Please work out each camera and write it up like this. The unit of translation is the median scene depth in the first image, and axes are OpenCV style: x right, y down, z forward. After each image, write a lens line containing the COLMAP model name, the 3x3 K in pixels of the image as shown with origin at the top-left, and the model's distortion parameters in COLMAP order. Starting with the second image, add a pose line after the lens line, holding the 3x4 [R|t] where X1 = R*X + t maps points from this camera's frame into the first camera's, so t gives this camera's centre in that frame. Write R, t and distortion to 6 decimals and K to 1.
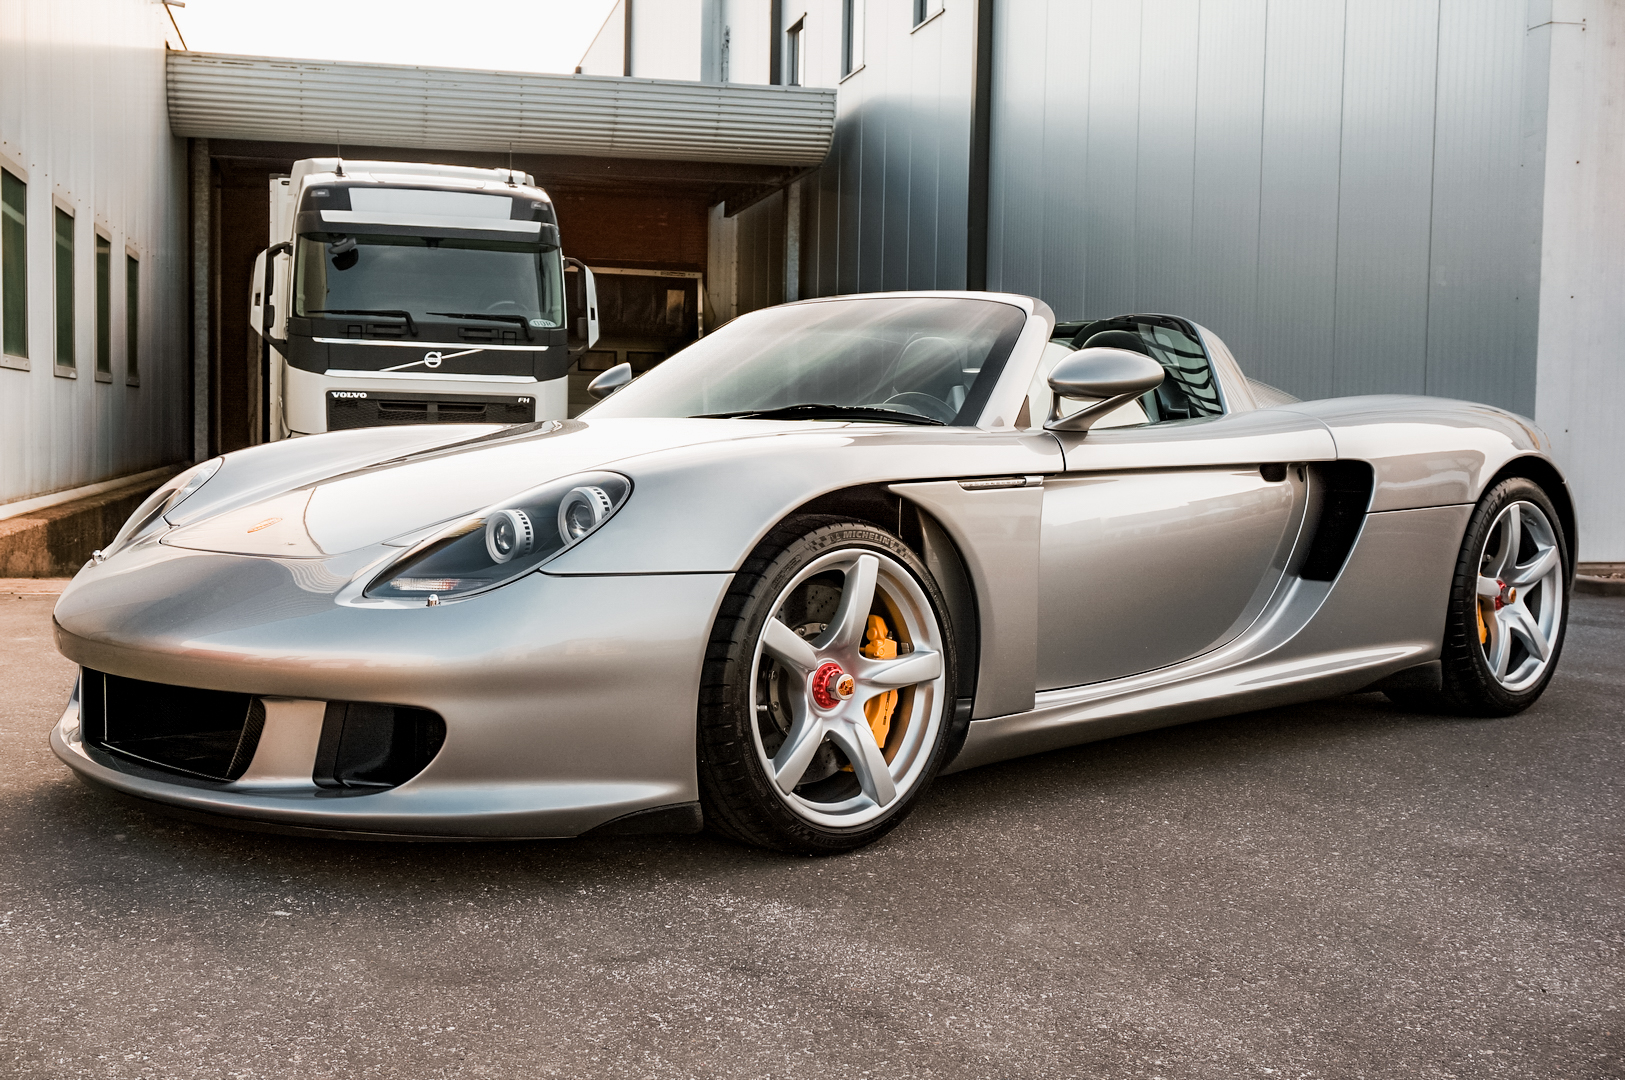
lens RADIAL K [[2009.9, 0, 812.5], [0, 2009.9, 540.0], [0, 0, 1]] dist [0.008888, 0.014923]
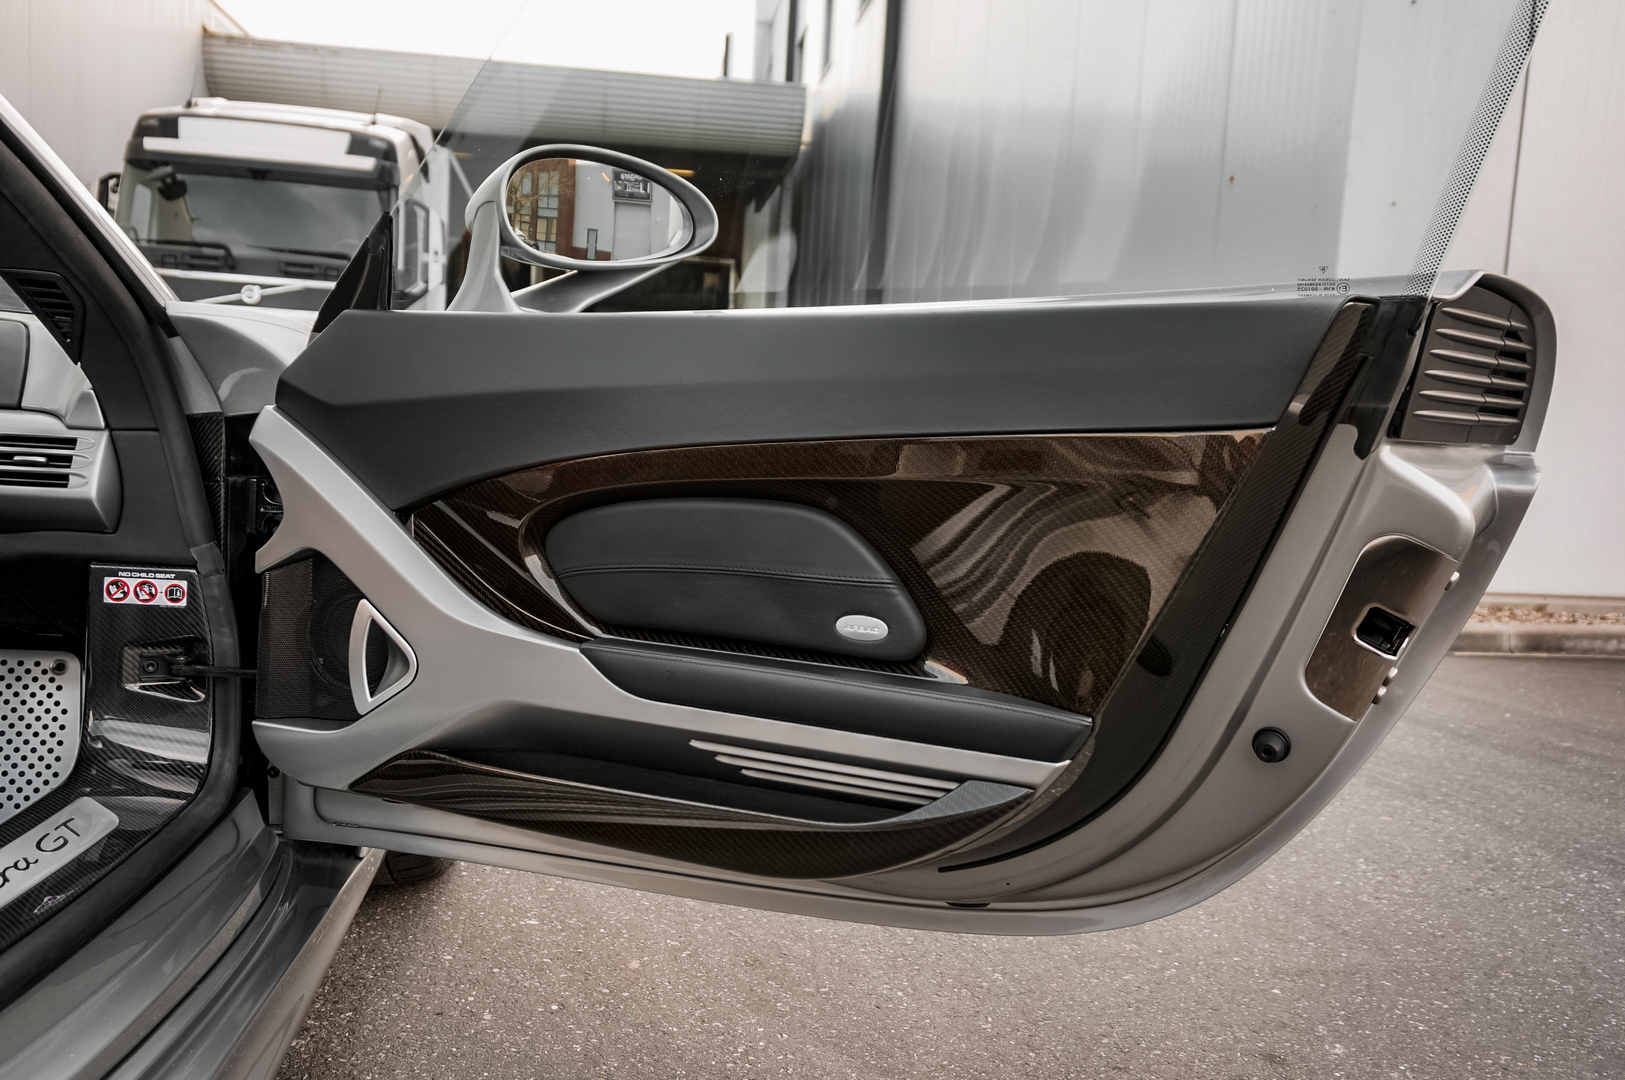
lens RADIAL K [[1360.7, 0, 812.5], [0, 1360.7, 540.0], [0, 0, 1]] dist [0.036807, -0.002823]
pose [[0.991151, 0.048998, -0.123367, 0.170761], [-0.043832, 0.998059, 0.044246, -0.010991], [0.125296, -0.038447, 0.991374, 0.358733]]
